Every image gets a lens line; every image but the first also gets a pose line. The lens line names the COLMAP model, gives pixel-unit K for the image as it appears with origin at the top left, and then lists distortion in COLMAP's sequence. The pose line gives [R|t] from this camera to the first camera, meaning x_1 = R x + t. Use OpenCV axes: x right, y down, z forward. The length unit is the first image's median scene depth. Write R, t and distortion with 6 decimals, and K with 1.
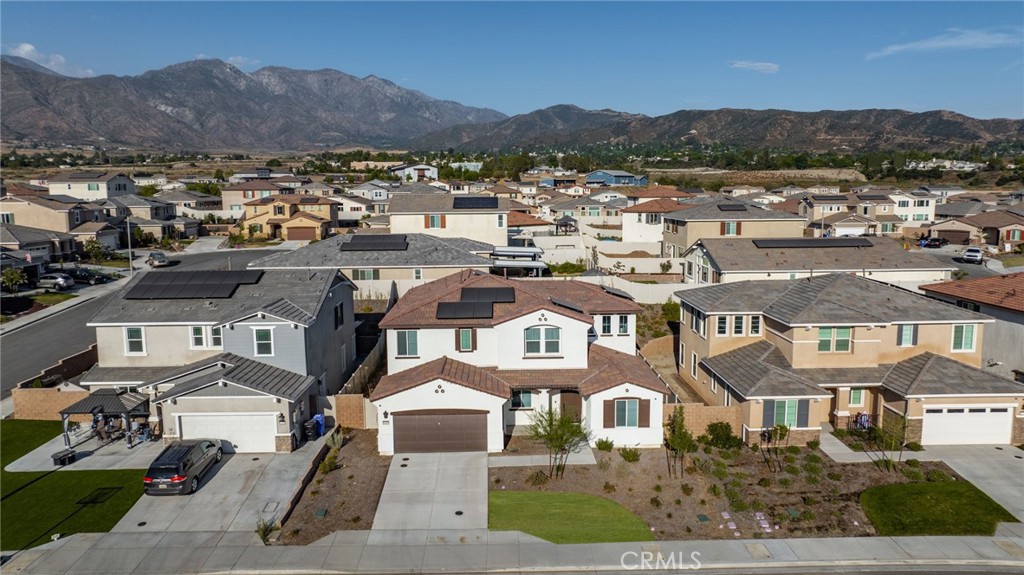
lens RADIAL K [[722.2, 0, 512.0], [0, 722.2, 287.5], [0, 0, 1]] dist [-0.018619, 0.007645]
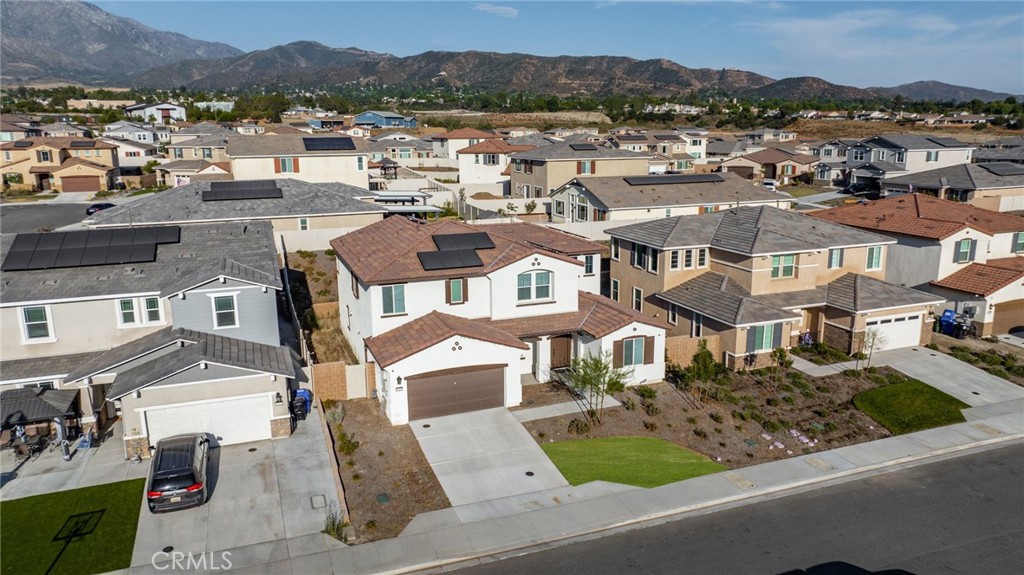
lens RADIAL K [[722.2, 0, 512.0], [0, 722.2, 287.5], [0, 0, 1]] dist [-0.018619, 0.007645]
pose [[0.942489, -0.071061, 0.326597, -0.294902], [0.045585, 0.995336, 0.085016, -0.007232], [-0.331115, -0.065239, 0.941332, 0.106885]]
